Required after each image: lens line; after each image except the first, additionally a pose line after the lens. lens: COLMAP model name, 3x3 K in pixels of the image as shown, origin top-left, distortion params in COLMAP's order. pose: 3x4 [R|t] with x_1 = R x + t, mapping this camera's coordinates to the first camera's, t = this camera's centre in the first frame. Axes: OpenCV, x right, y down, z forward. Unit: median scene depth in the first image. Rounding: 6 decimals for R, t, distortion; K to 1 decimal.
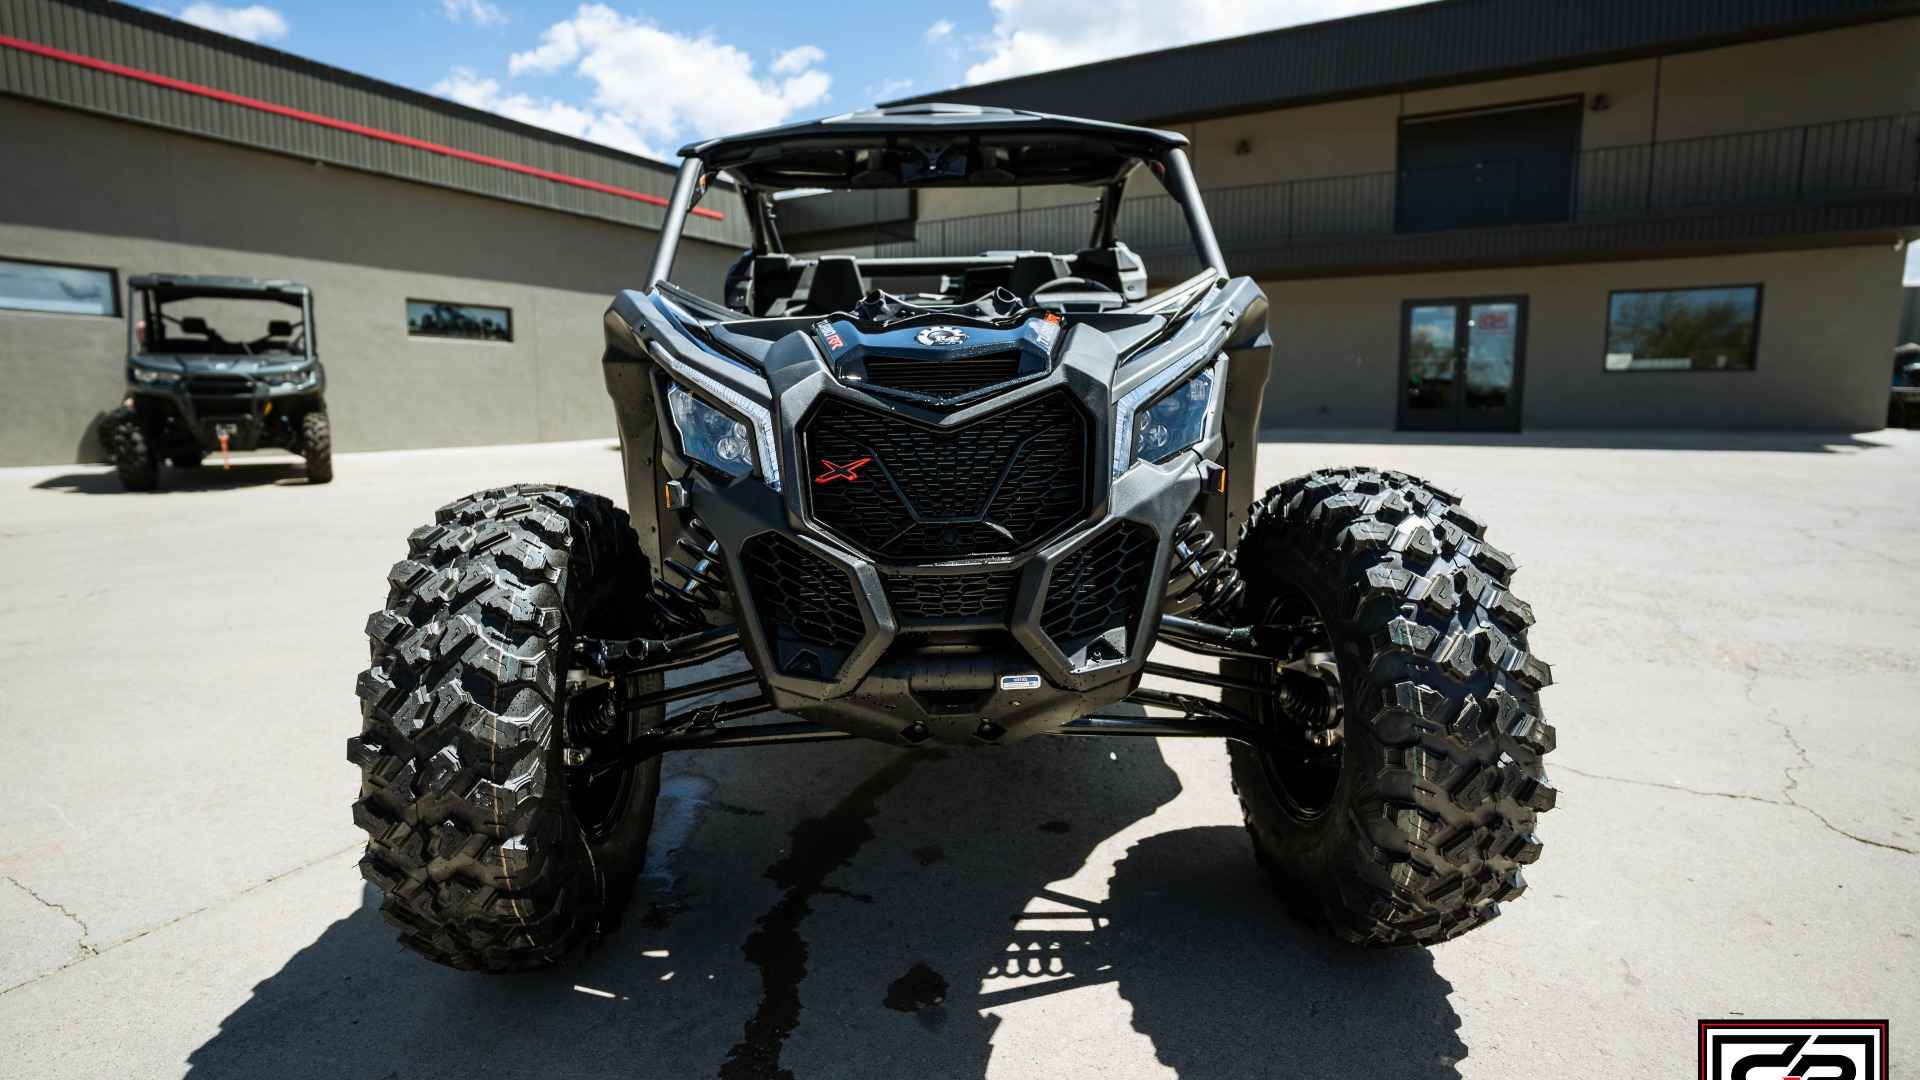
lens RADIAL K [[982.8, 0, 957.9], [0, 982.8, 531.7], [0, 0, 1]] dist [-0.082092, 0.057213]
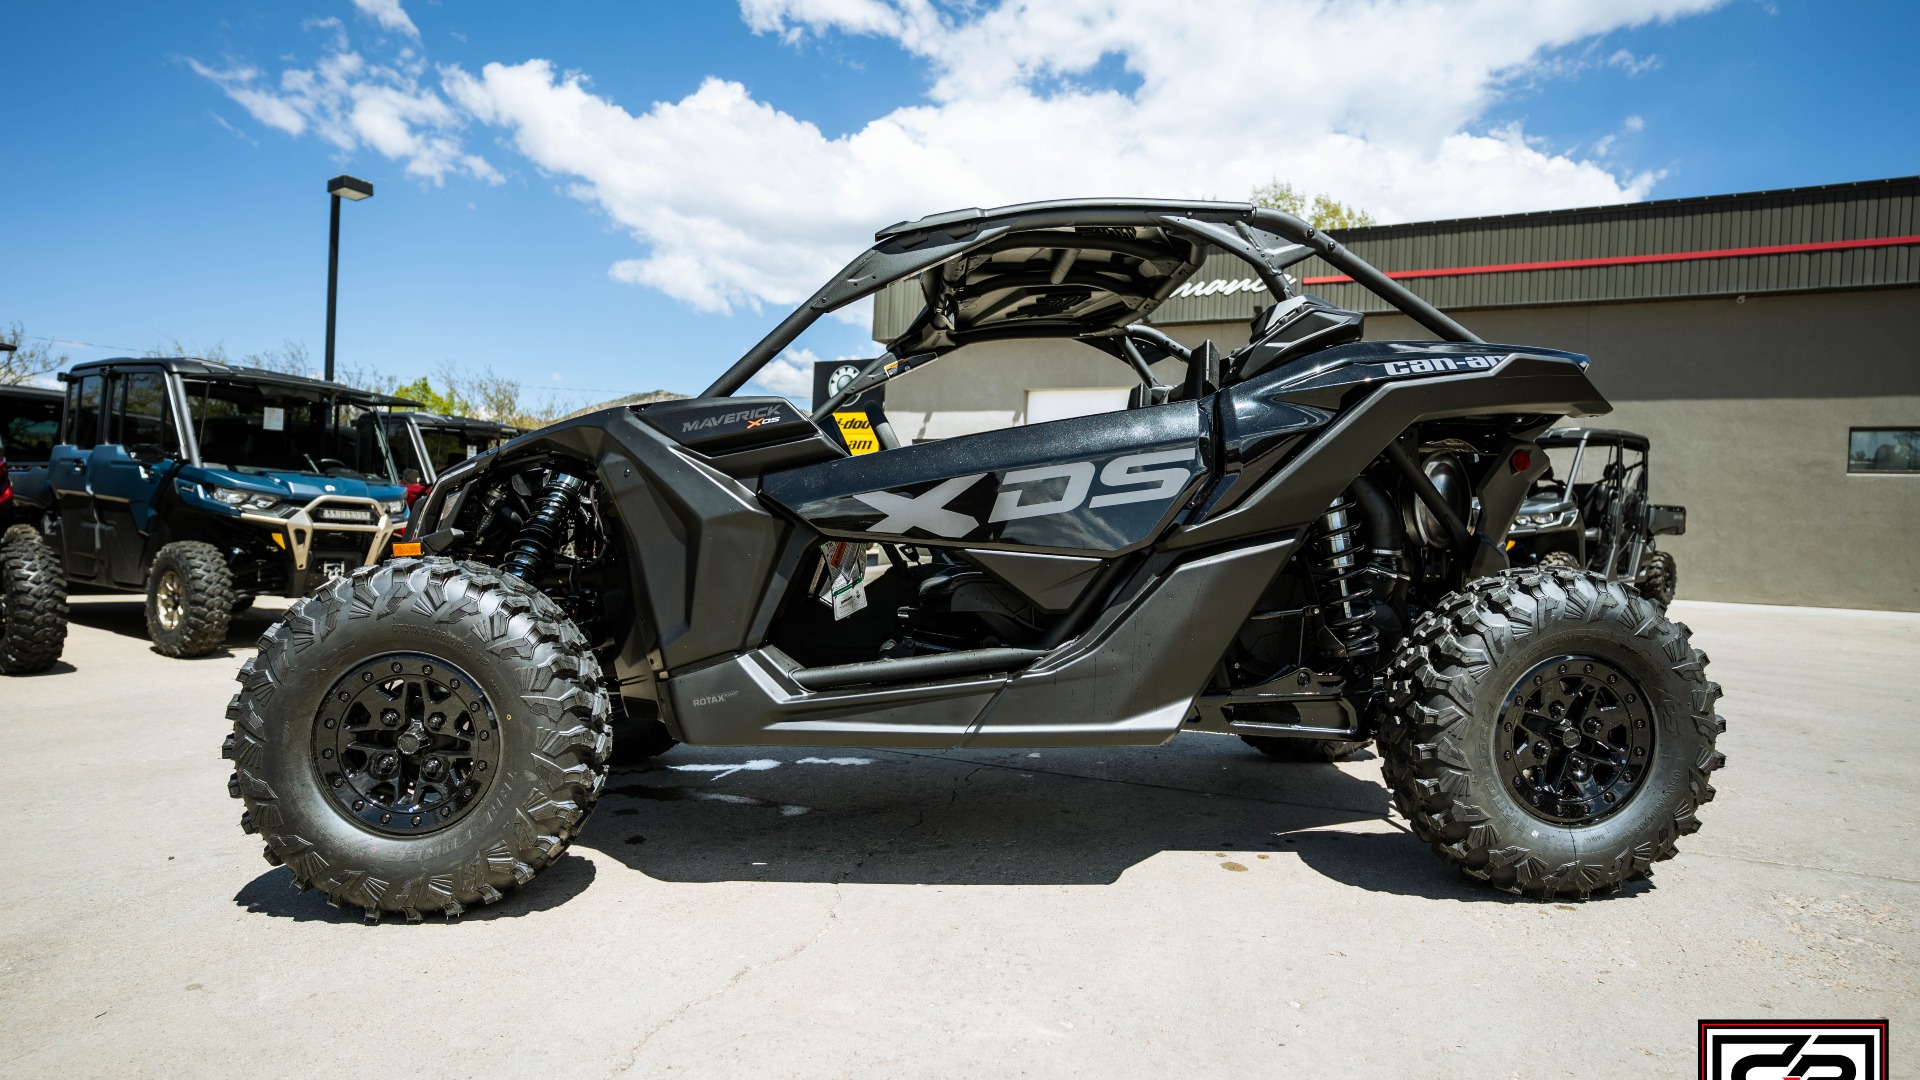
lens RADIAL K [[982.8, 0, 957.9], [0, 982.8, 531.7], [0, 0, 1]] dist [-0.082092, 0.057213]
pose [[0.020183, 0.016896, -0.999654, 0.297621], [-0.168966, 0.985533, 0.013246, -0.041682], [0.985415, 0.168640, 0.022746, 0.282052]]
